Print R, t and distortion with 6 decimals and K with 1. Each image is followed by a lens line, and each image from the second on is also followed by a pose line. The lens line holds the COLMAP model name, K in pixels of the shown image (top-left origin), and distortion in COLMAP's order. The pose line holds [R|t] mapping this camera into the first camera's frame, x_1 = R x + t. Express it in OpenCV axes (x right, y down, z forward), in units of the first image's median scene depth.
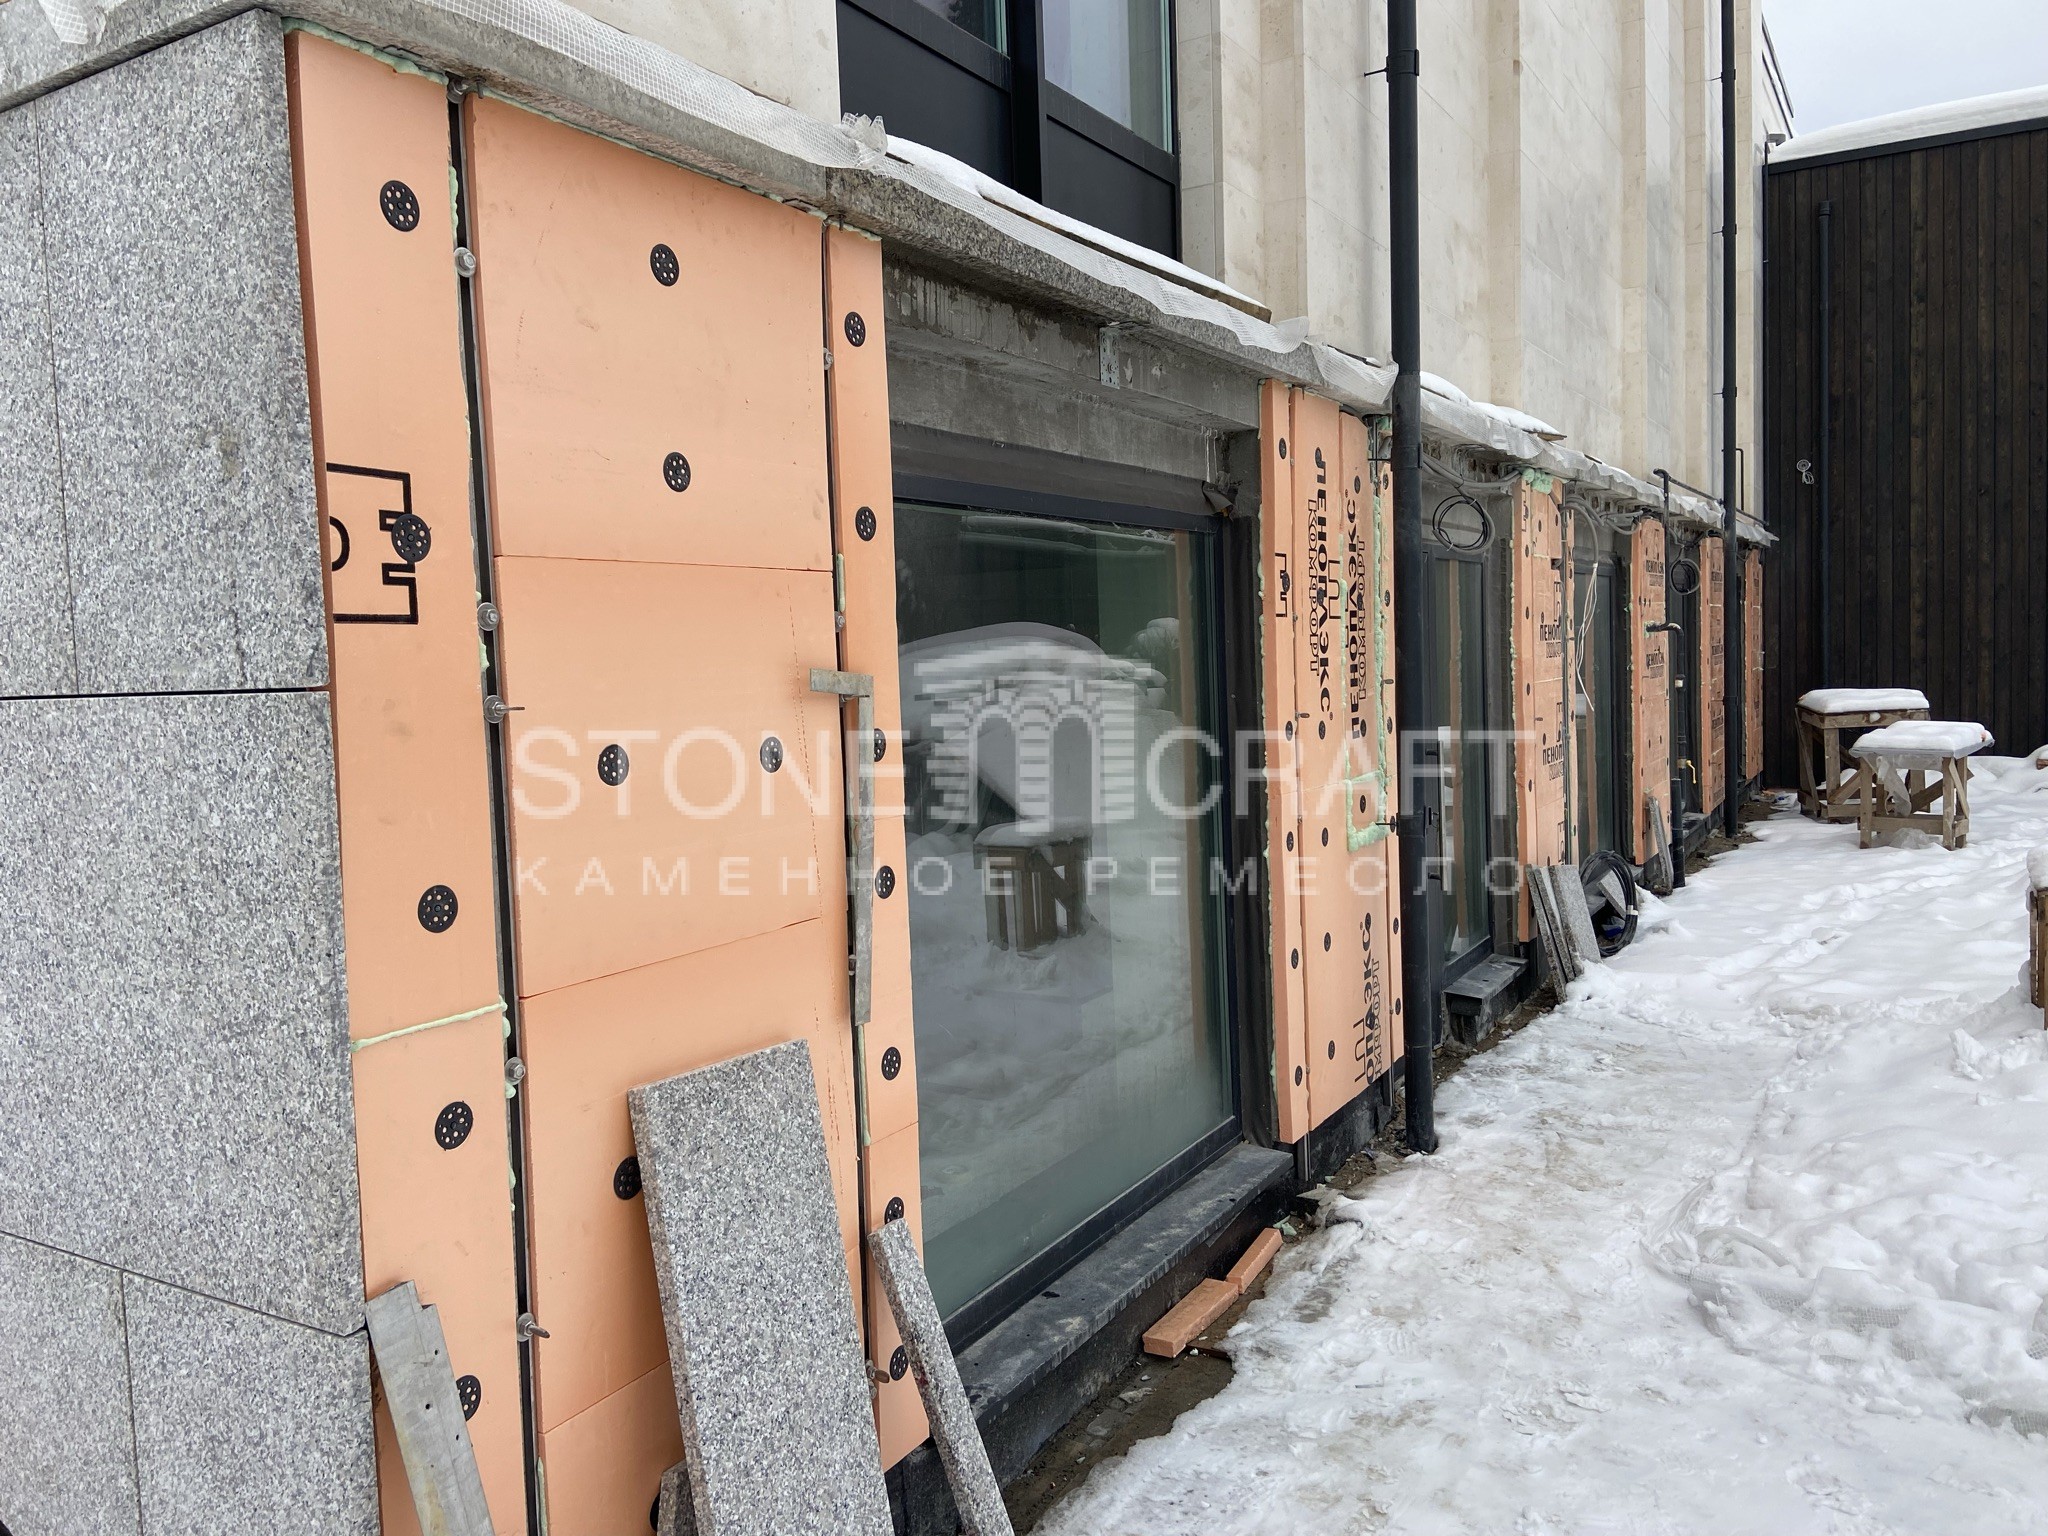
lens RADIAL K [[1556.0, 0, 1016.1], [0, 1556.0, 742.7], [0, 0, 1]] dist [0.106842, -0.137083]
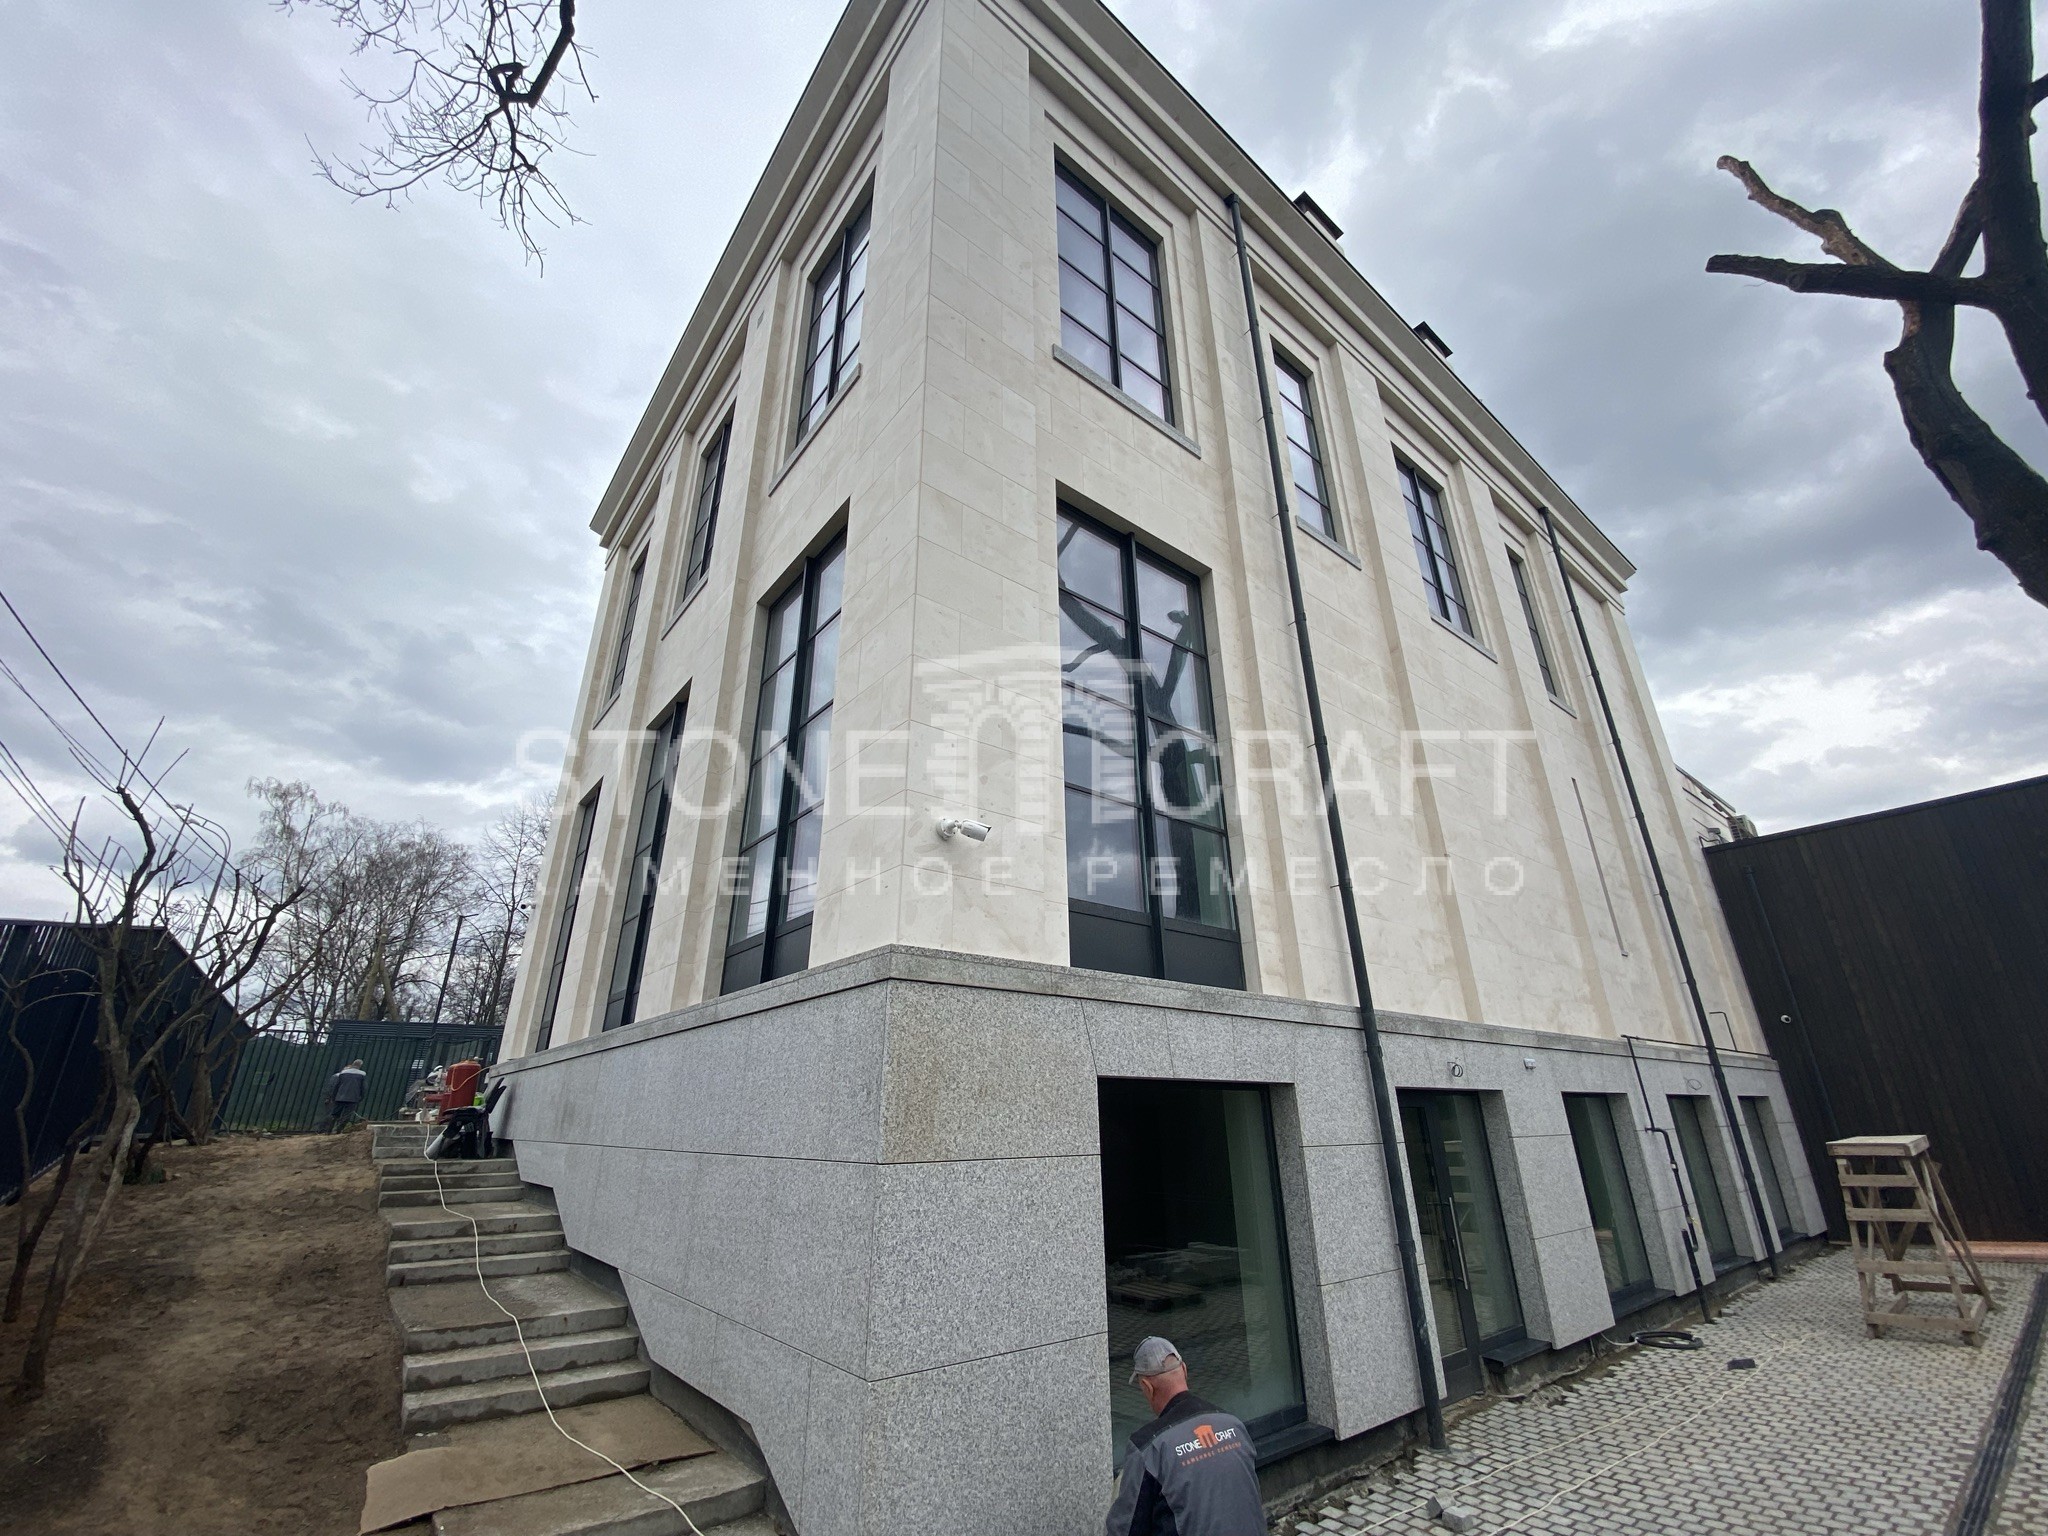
lens RADIAL K [[836.0, 0, 1015.5], [0, 836.0, 758.9], [0, 0, 1]] dist [0.020397, -0.020270]
pose [[0.937611, -0.105831, -0.331188, 0.111146], [-0.050101, 0.901482, -0.429908, -0.011186], [0.344058, 0.419679, 0.839937, -0.171759]]
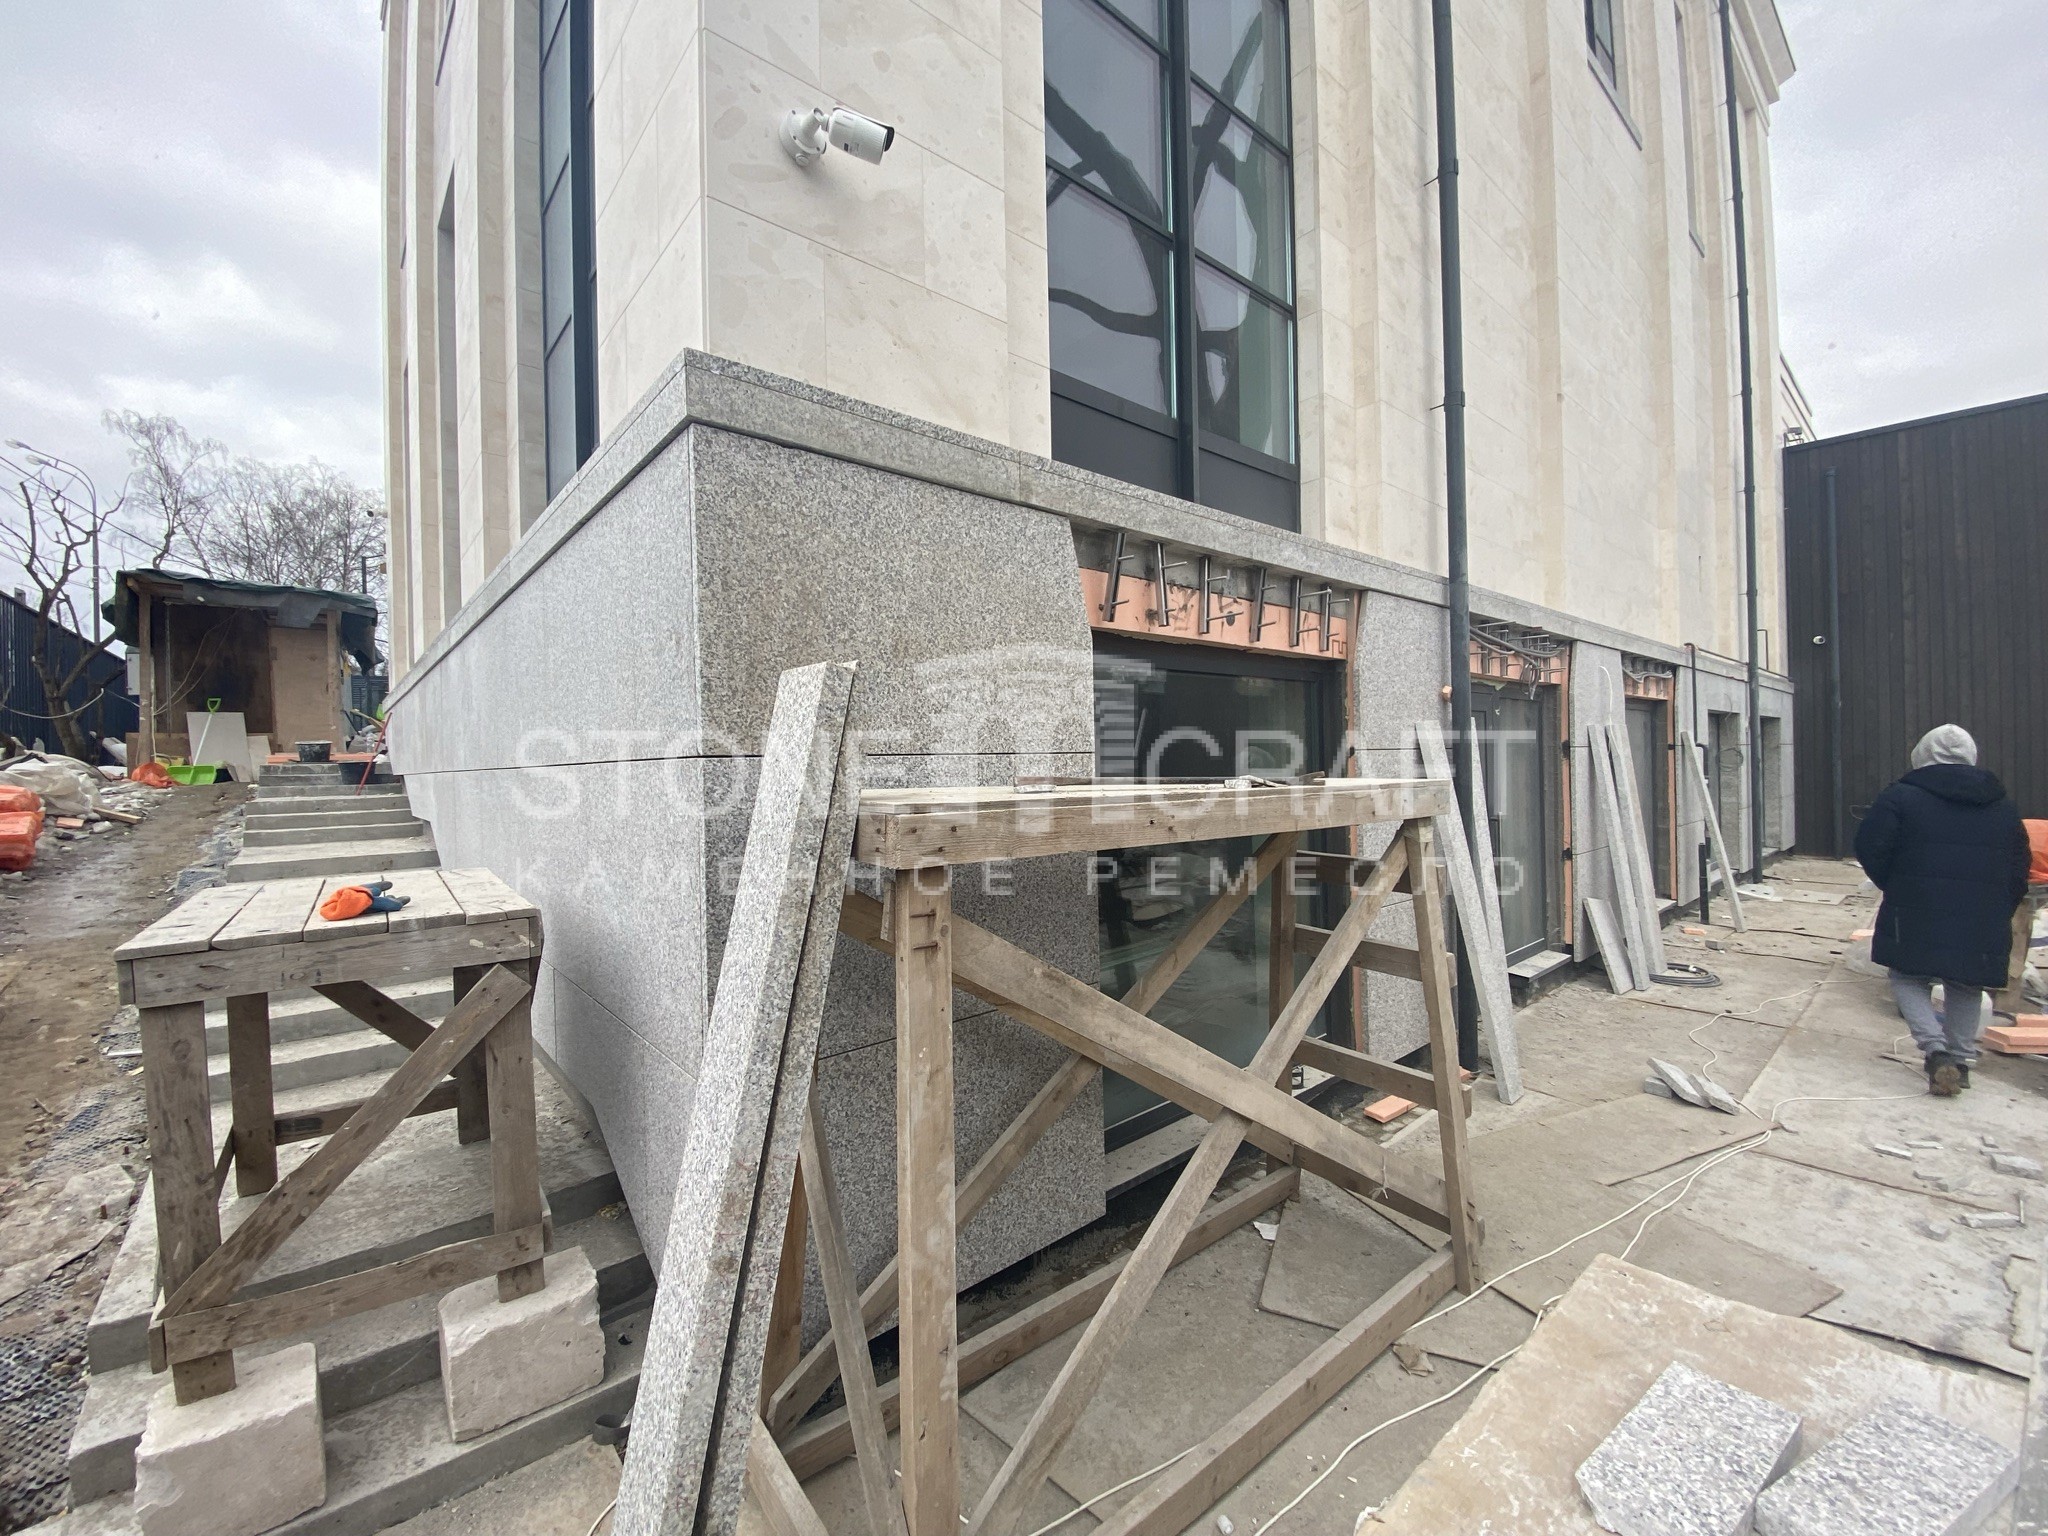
lens RADIAL K [[831.4, 0, 1024.0], [0, 831.4, 768.0], [0, 0, 1]] dist [0.019935, -0.020647]
pose [[0.948237, 0.017843, -0.317063, 0.052058], [-0.031358, 0.998802, -0.037572, 0.001422], [0.316013, 0.045570, 0.947660, 0.024138]]
